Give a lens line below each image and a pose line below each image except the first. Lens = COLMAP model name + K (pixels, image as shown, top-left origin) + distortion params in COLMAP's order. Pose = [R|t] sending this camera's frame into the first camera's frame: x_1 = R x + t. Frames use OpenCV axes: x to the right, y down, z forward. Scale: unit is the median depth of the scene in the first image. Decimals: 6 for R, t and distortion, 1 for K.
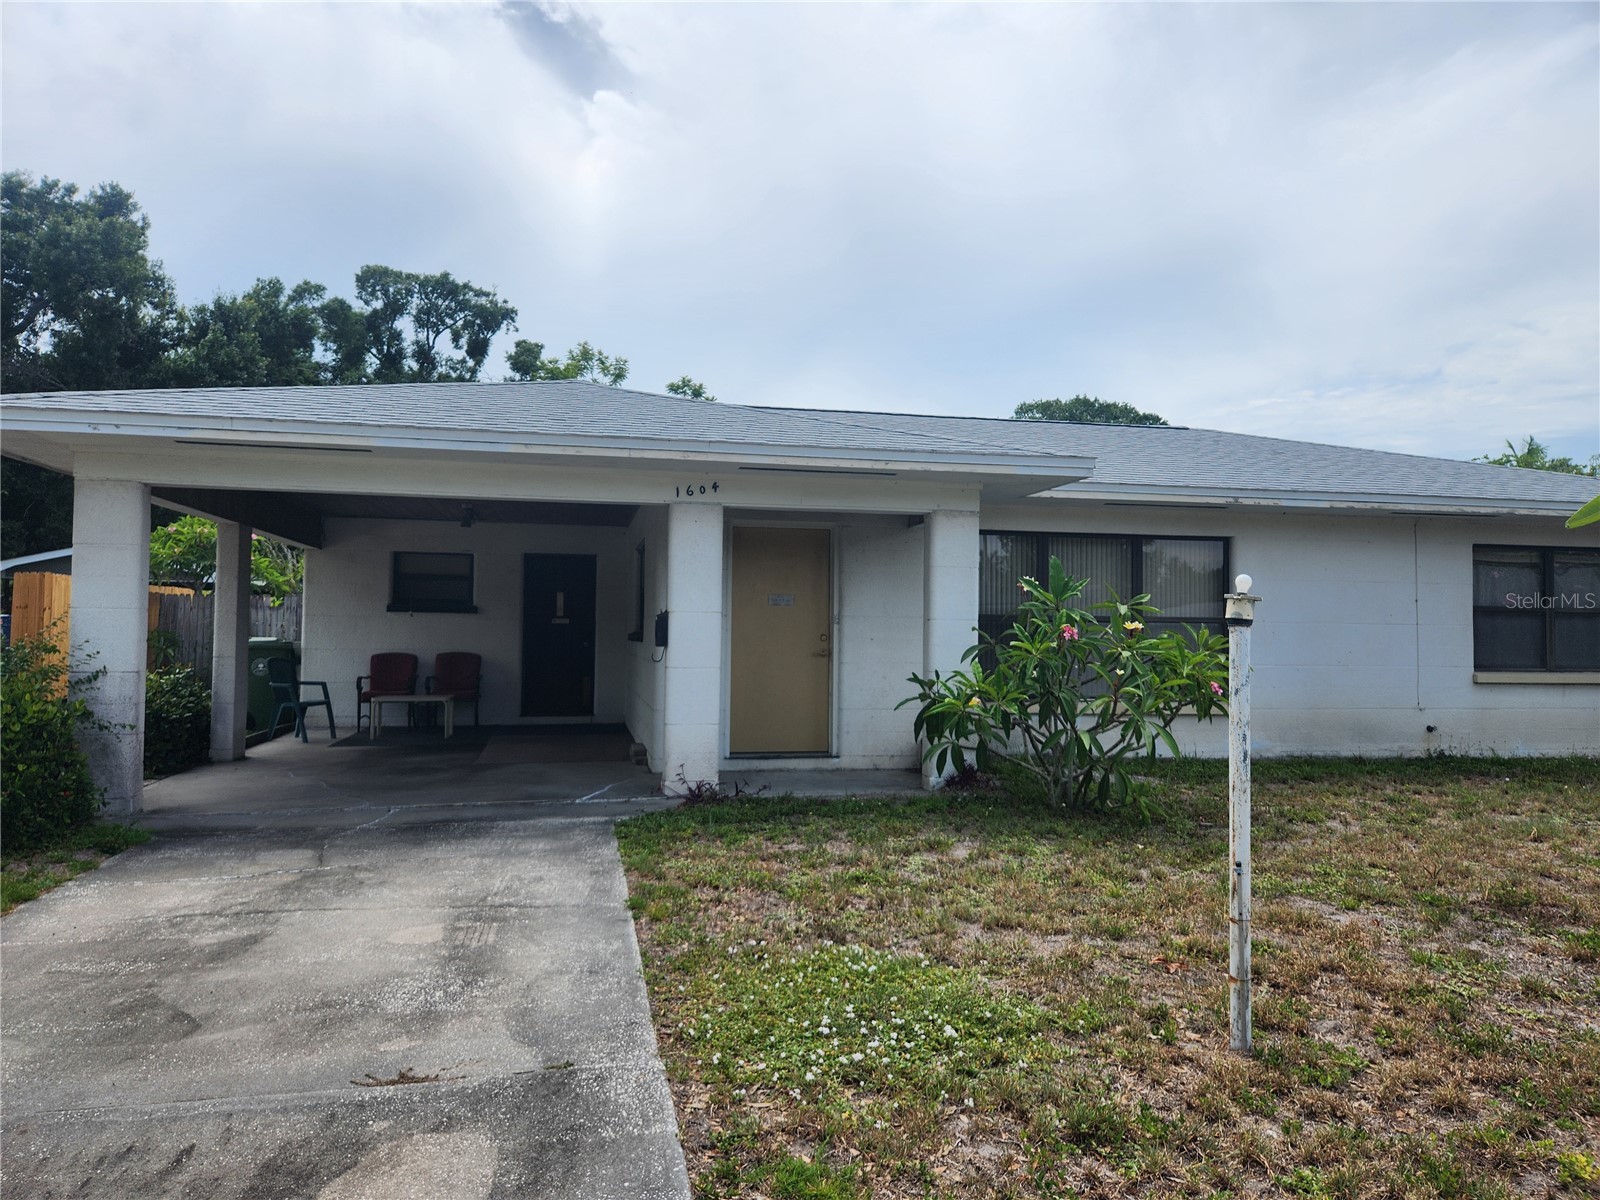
lens RADIAL K [[1078.7, 0, 807.0], [0, 1078.7, 593.4], [0, 0, 1]] dist [0.085336, -0.074449]
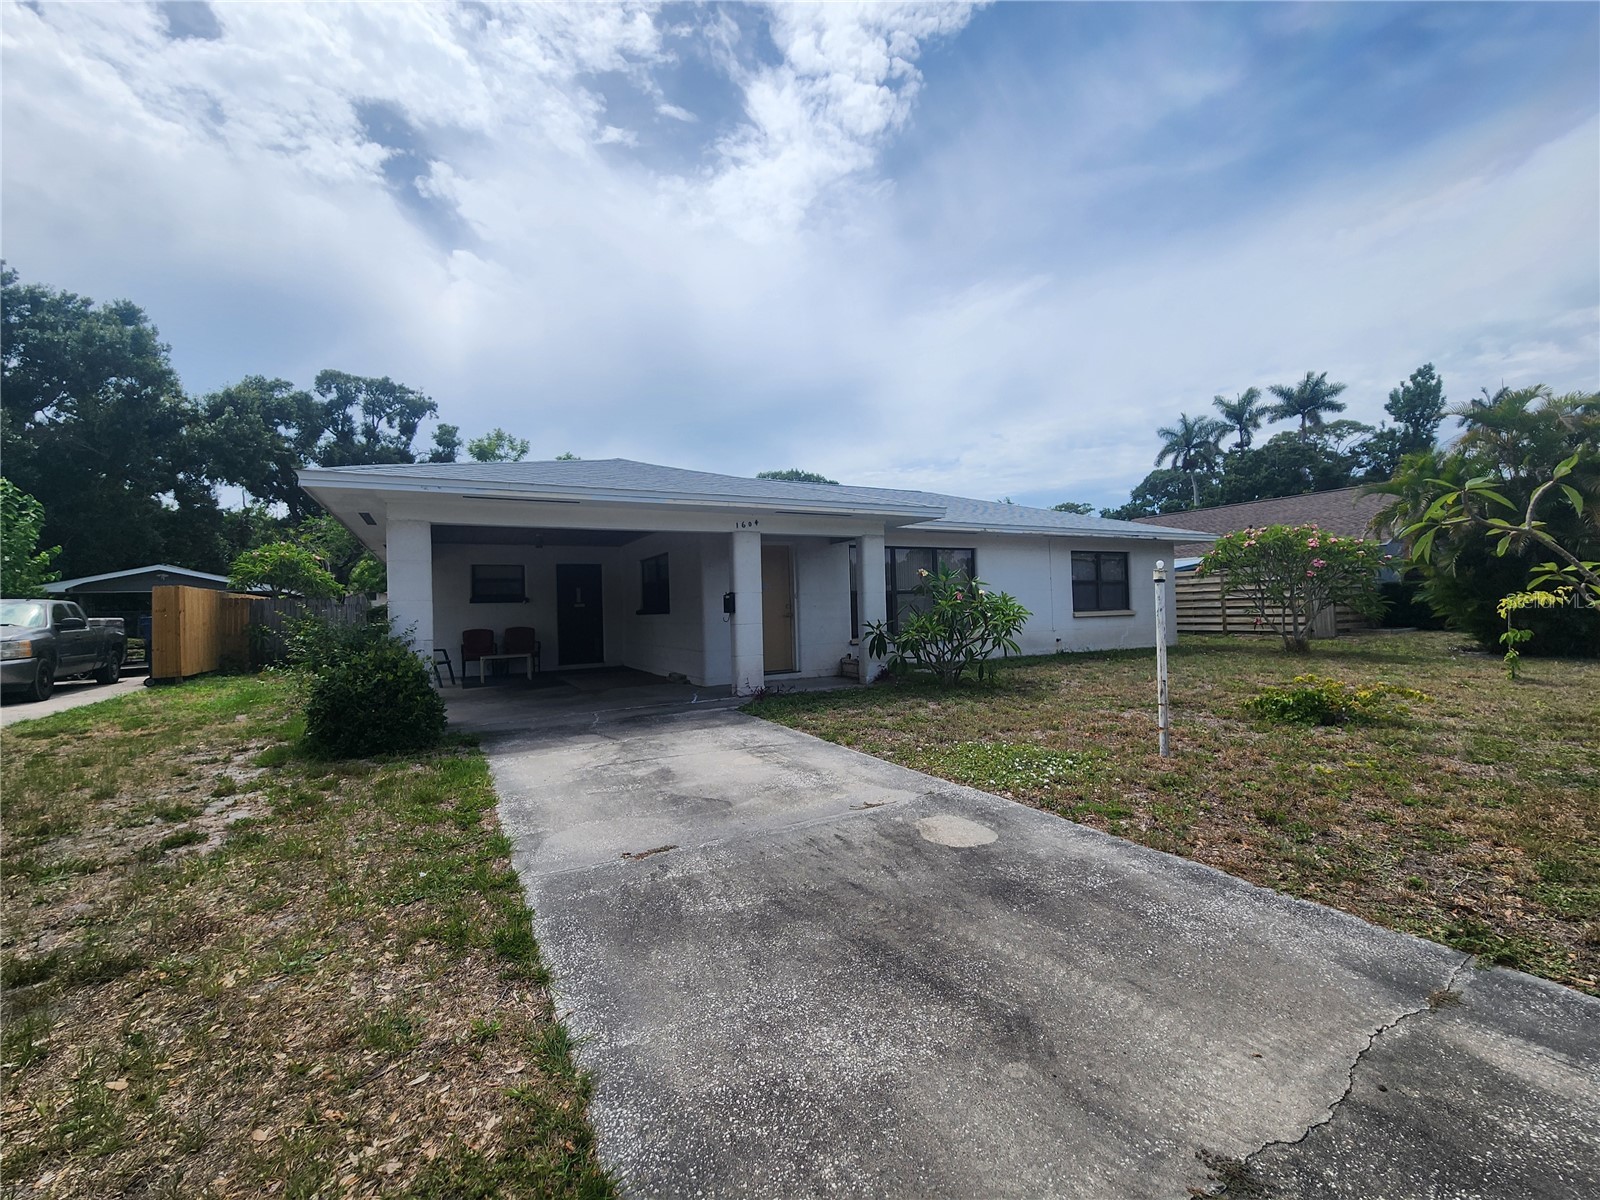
lens RADIAL K [[655.2, 0, 803.7], [0, 655.2, 601.9], [0, 0, 1]] dist [0.000066, -0.000916]
pose [[0.957827, -0.035814, 0.285106, -0.194637], [0.029143, 0.999194, 0.027607, 0.002726], [-0.285865, -0.018134, 0.958098, -0.038126]]
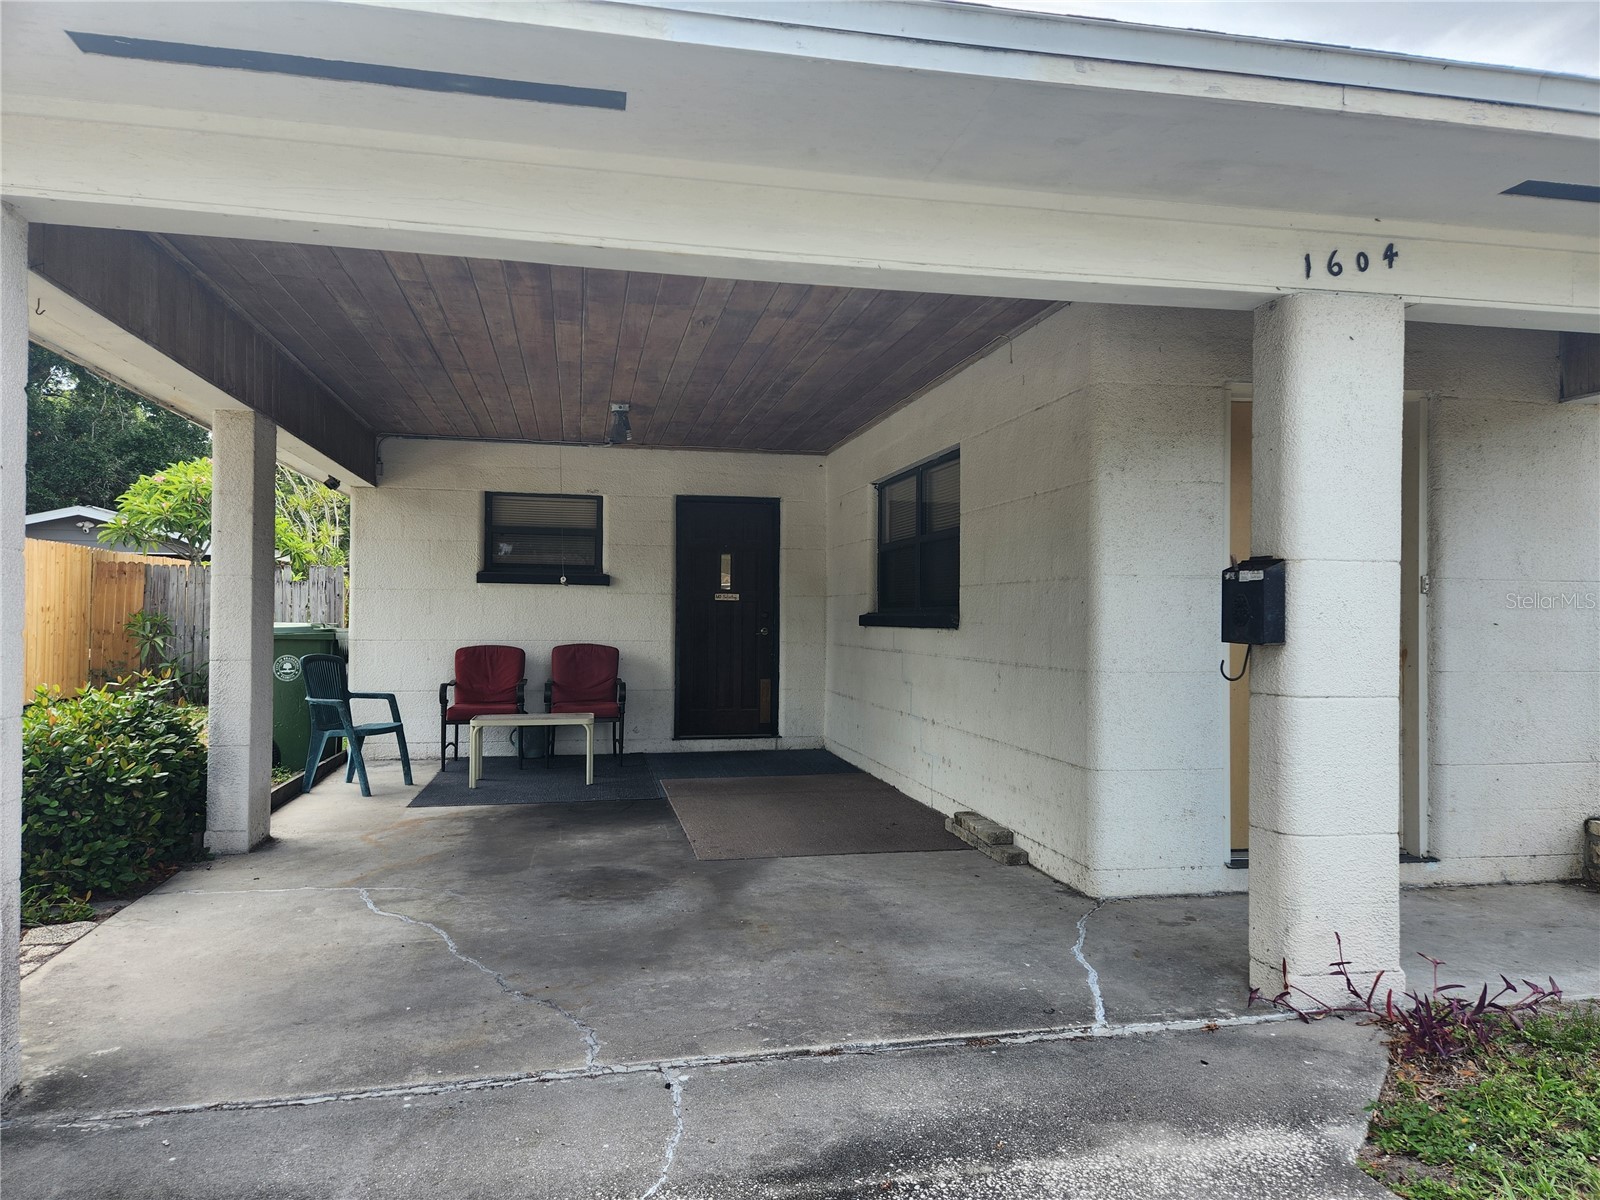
lens RADIAL K [[1078.7, 0, 807.0], [0, 1078.7, 593.4], [0, 0, 1]] dist [0.085336, -0.074449]
pose [[0.999980, -0.003797, -0.004973, -0.183402], [0.003878, 0.999859, 0.016362, 0.013335], [0.004910, -0.016381, 0.999854, 0.346891]]
